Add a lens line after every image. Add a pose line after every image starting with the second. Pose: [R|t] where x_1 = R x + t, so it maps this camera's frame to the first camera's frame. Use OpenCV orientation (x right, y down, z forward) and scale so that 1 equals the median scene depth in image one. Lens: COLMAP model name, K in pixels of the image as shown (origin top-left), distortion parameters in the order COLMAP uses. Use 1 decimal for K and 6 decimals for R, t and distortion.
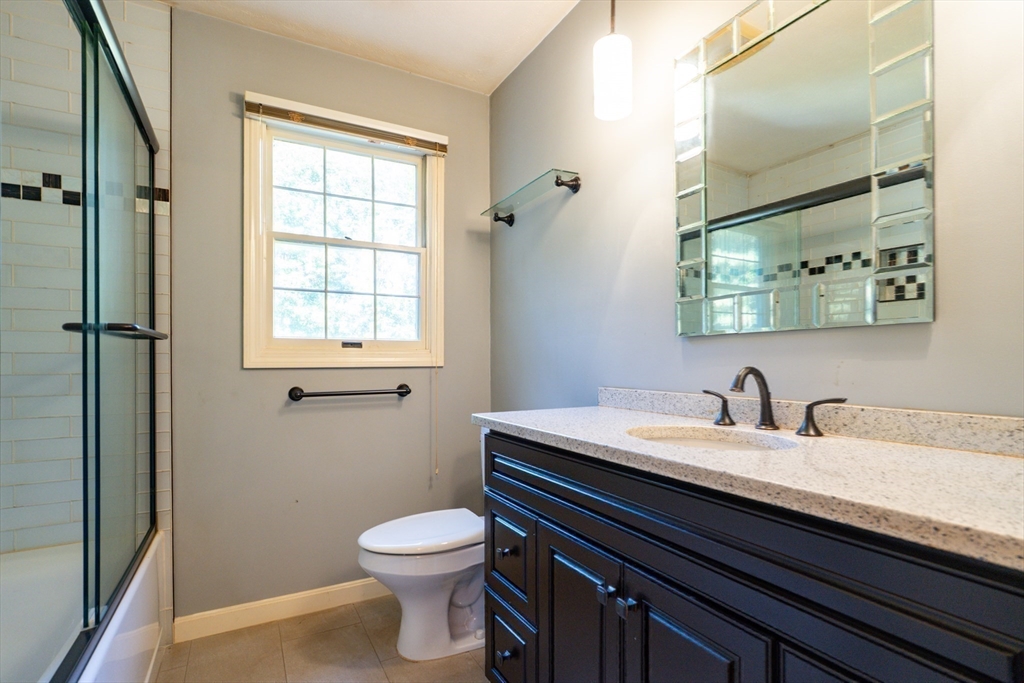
lens RADIAL K [[508.6, 0, 512.7], [0, 508.6, 347.7], [0, 0, 1]] dist [-0.025520, 0.000511]
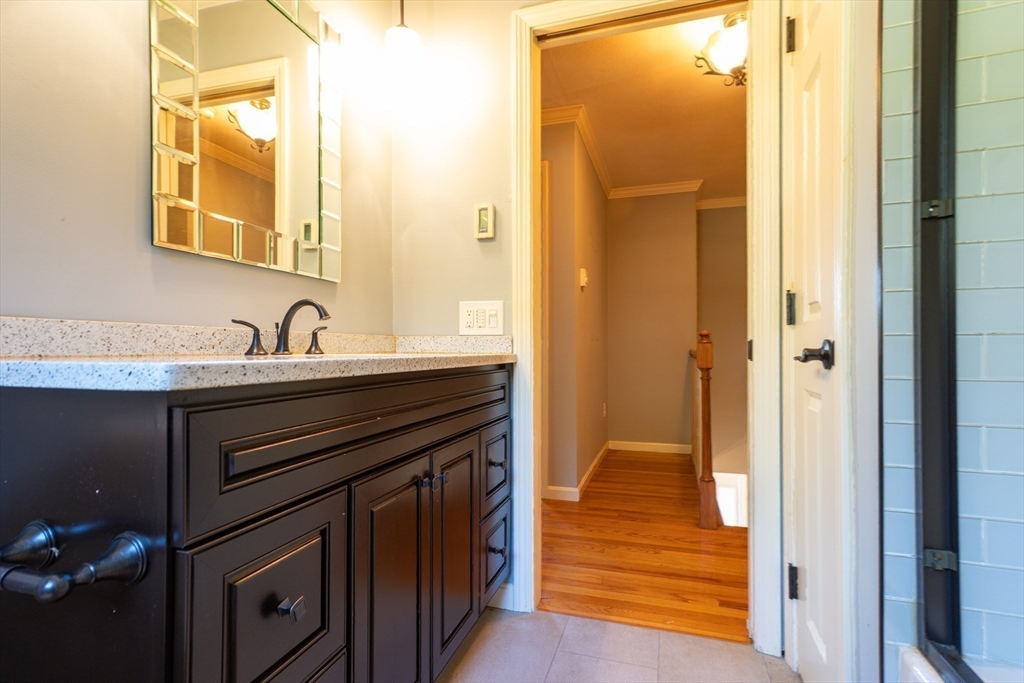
lens RADIAL K [[508.6, 0, 512.7], [0, 508.6, 347.7], [0, 0, 1]] dist [-0.025520, 0.000511]
pose [[-0.699539, 0.003242, 0.714587, -0.680697], [-0.019179, 0.999544, -0.023309, 0.163400], [-0.714337, -0.030011, -0.699158, 1.435830]]
